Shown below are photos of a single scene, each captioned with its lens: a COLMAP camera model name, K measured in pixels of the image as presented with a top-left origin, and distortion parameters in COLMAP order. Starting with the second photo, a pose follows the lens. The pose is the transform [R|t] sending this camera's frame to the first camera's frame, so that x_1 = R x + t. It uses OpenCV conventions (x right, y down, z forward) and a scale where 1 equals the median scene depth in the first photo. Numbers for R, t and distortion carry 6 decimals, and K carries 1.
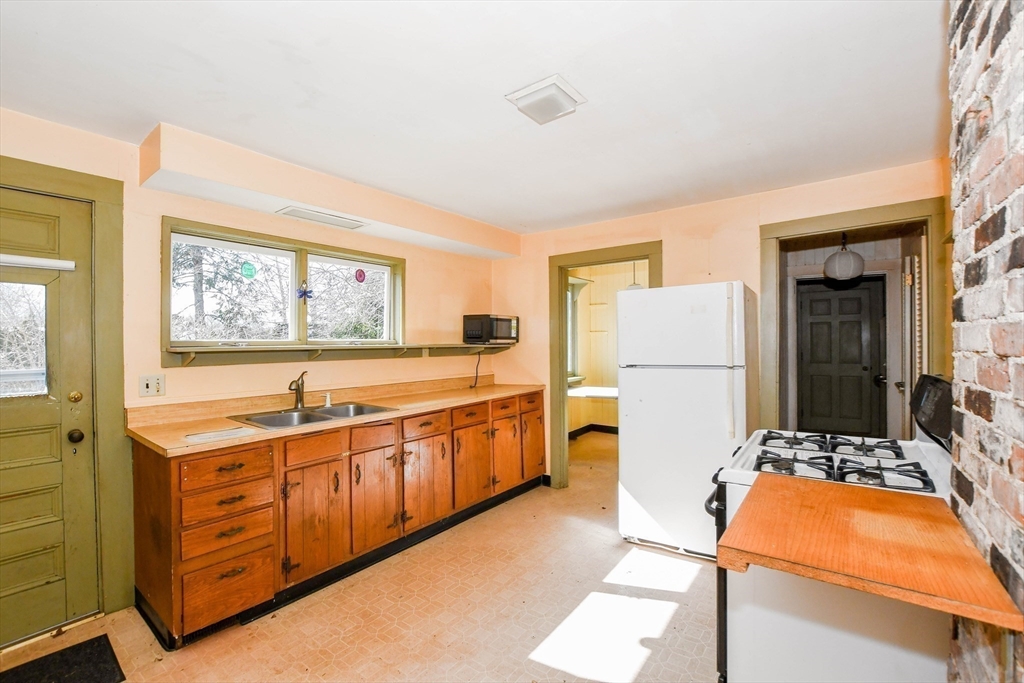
lens RADIAL K [[453.3, 0, 516.6], [0, 453.3, 340.9], [0, 0, 1]] dist [-0.033970, 0.004665]
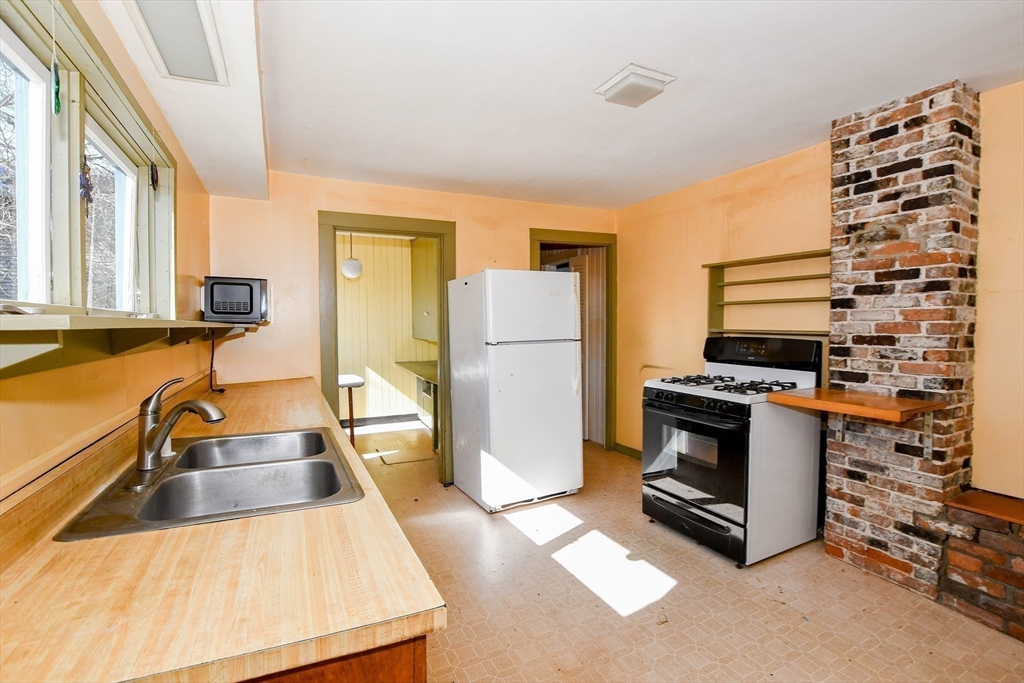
lens RADIAL K [[453.3, 0, 516.6], [0, 453.3, 340.9], [0, 0, 1]] dist [-0.033970, 0.004665]
pose [[0.459674, -0.027405, 0.887665, -0.747916], [-0.000120, 0.999522, 0.030921, 0.021313], [-0.888087, -0.014321, 0.459451, 0.559104]]
